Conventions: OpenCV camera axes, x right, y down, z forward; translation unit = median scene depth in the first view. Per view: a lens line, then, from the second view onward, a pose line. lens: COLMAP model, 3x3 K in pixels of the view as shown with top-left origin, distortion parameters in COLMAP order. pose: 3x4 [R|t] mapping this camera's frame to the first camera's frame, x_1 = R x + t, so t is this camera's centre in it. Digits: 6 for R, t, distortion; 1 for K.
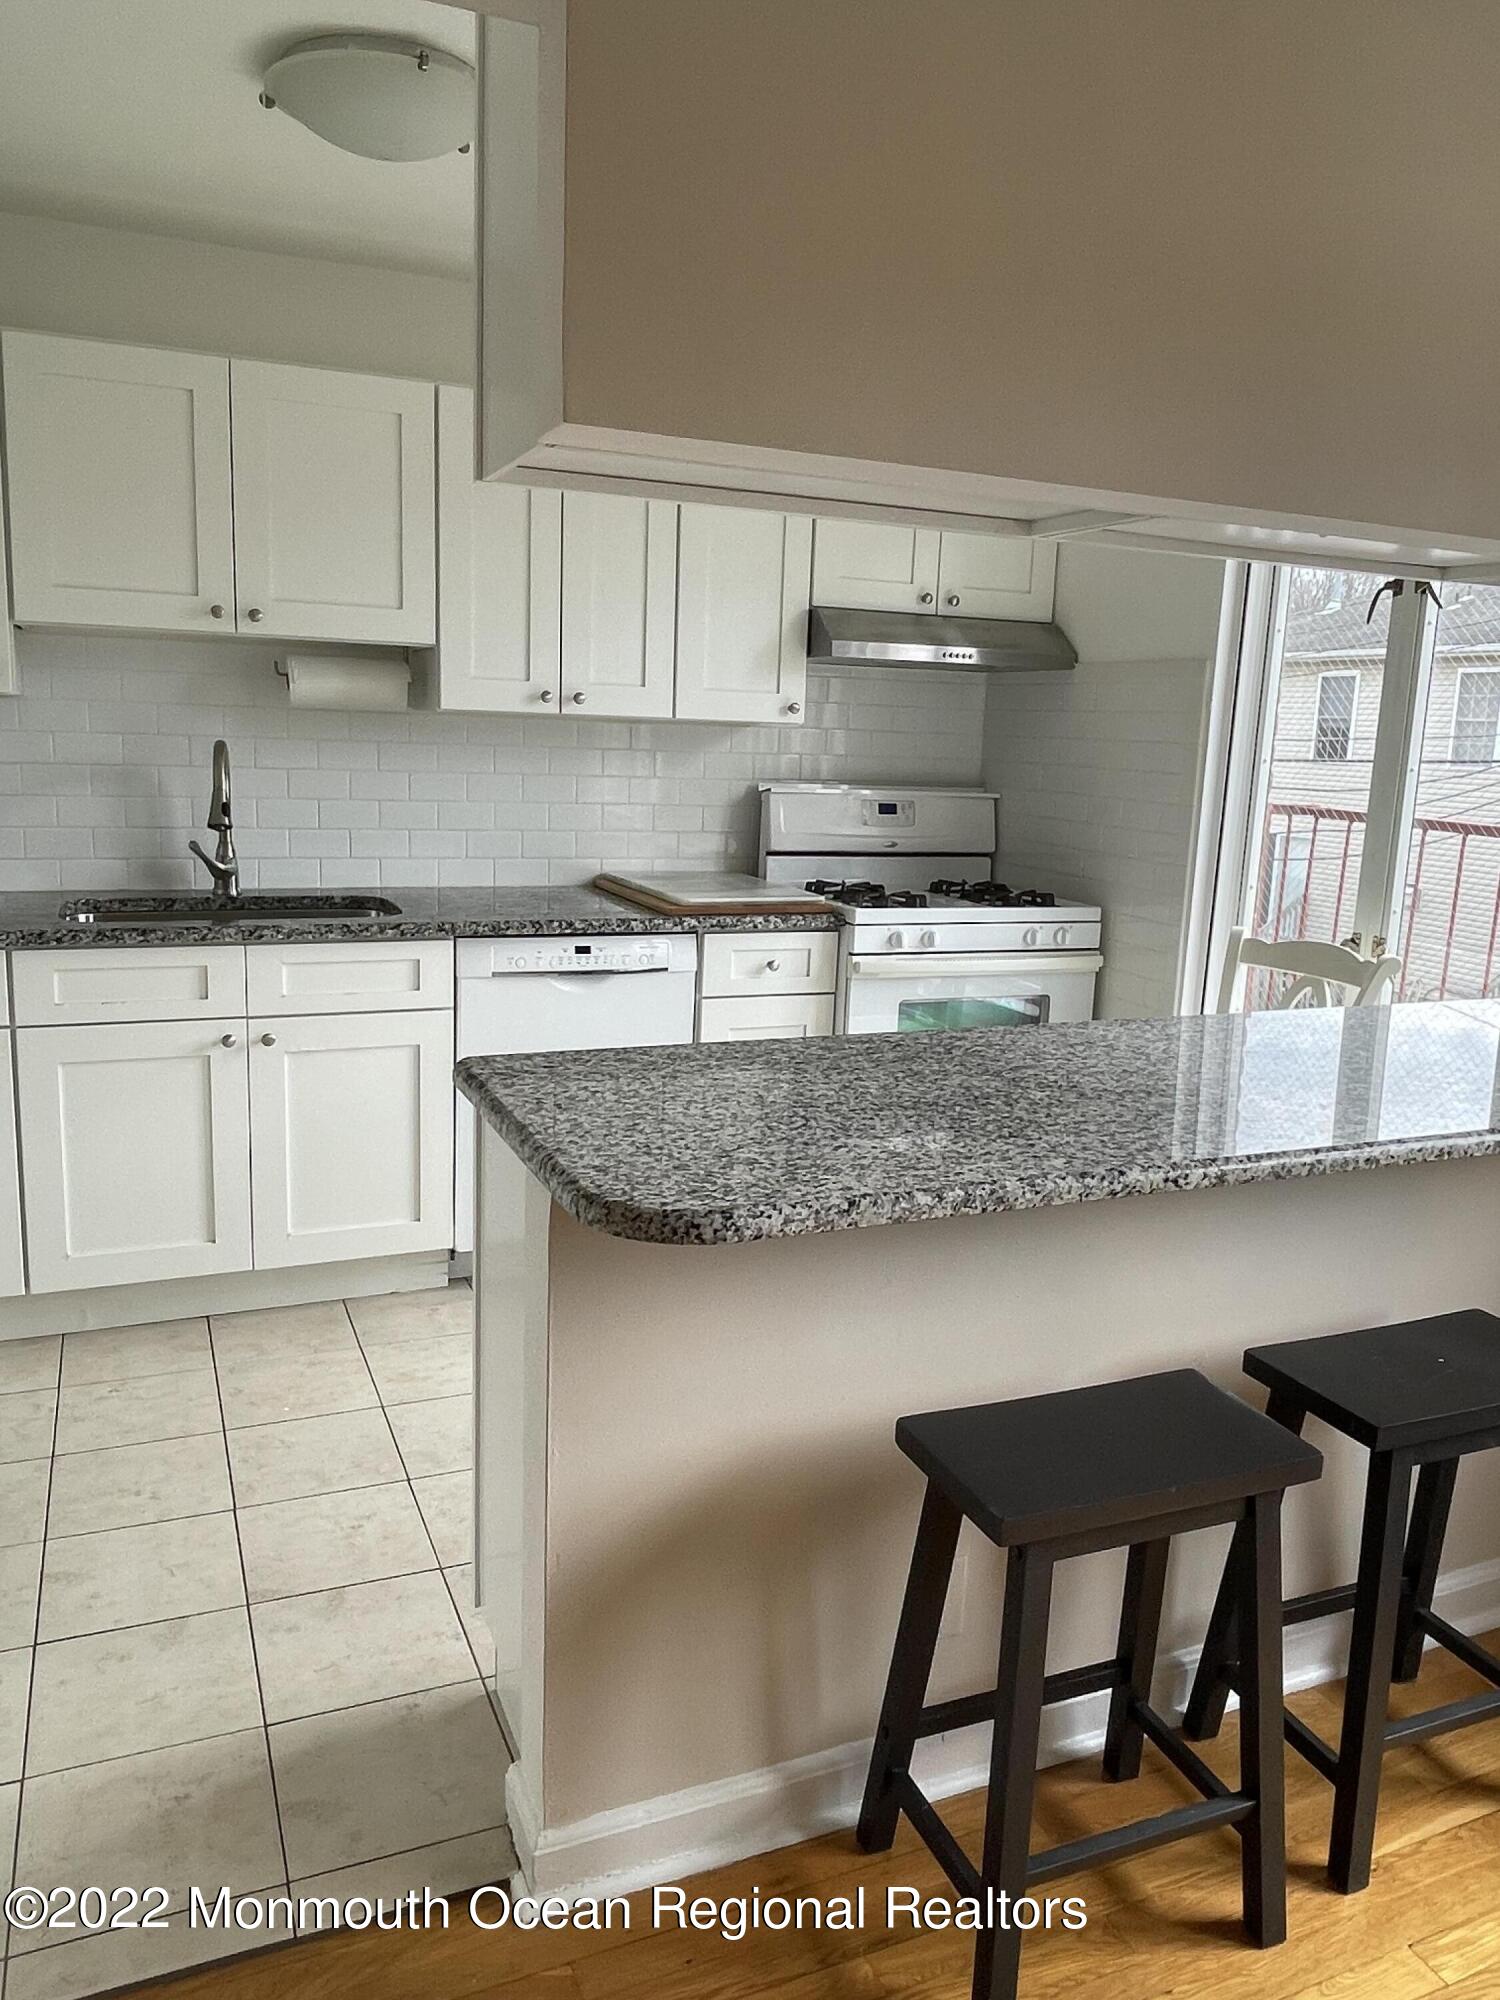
lens RADIAL K [[1446.9, 0, 750.7], [0, 1446.9, 1002.2], [0, 0, 1]] dist [0.027902, -0.003367]
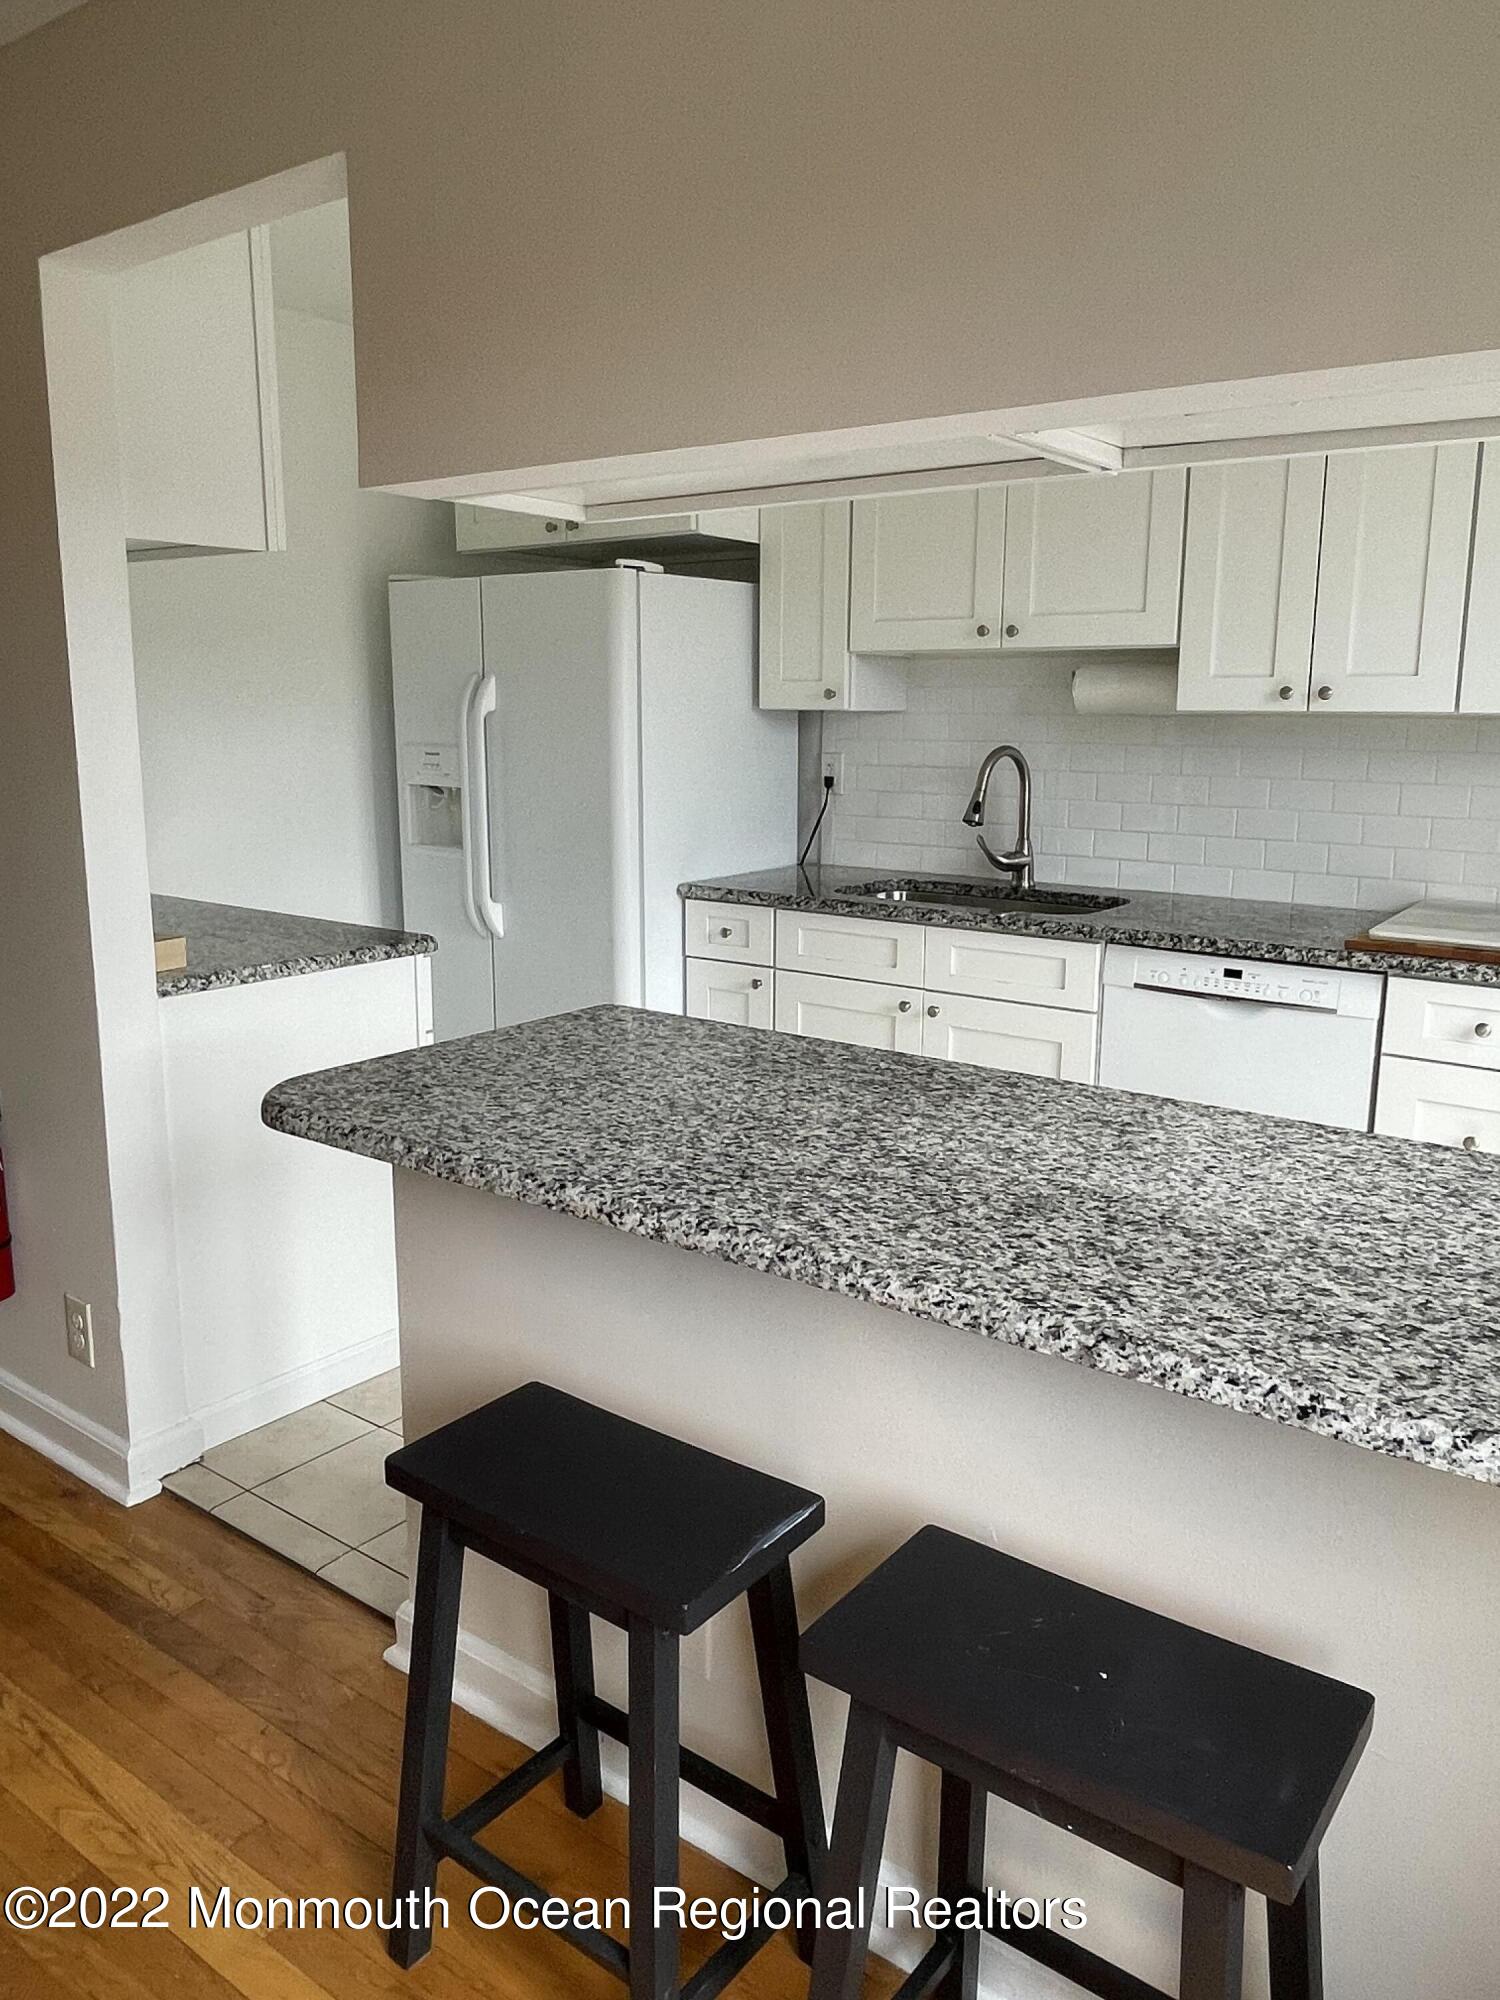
lens RADIAL K [[1446.9, 0, 753.1], [0, 1446.9, 993.9], [0, 0, 1]] dist [0.027902, -0.003367]
pose [[0.501202, 0.137987, -0.854258, 0.514821], [-0.152828, 0.985801, 0.069570, -0.041443], [0.851728, 0.095686, 0.515173, 0.287353]]
